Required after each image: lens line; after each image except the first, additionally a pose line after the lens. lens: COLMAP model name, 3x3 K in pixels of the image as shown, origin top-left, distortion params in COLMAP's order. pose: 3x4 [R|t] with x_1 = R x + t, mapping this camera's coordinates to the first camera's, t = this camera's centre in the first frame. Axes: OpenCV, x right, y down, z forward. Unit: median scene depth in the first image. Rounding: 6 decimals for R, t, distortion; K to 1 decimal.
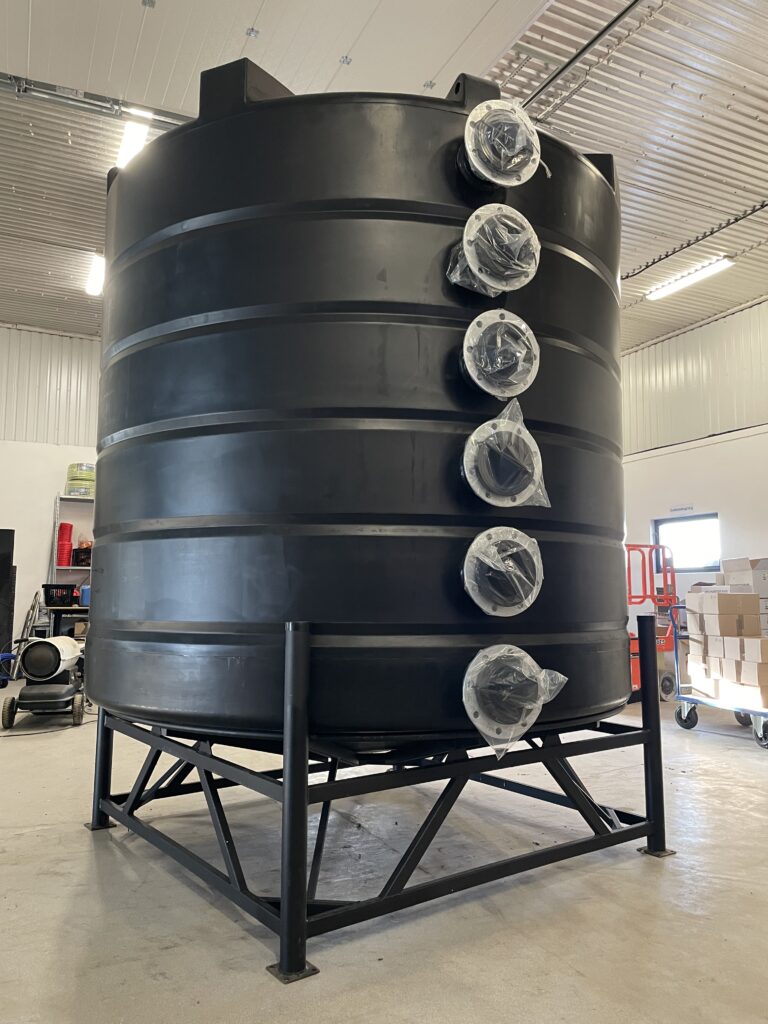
lens RADIAL K [[777.0, 0, 380.7], [0, 777.0, 511.5], [0, 0, 1]] dist [0.043709, -0.011910]
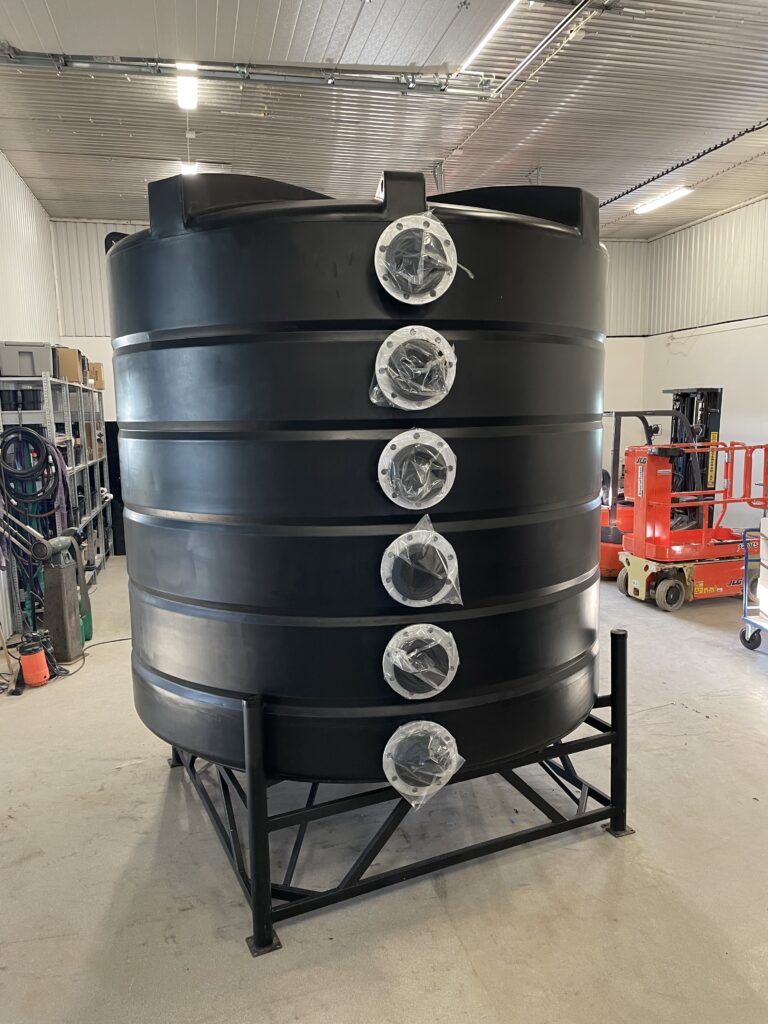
lens RADIAL K [[777.0, 0, 387.7], [0, 777.0, 515.2], [0, 0, 1]] dist [0.043709, -0.011910]
pose [[0.980045, 0.001661, -0.198768, 0.333426], [0.046690, 0.970066, 0.238312, -0.404773], [0.193214, -0.242837, 0.950631, -0.057474]]
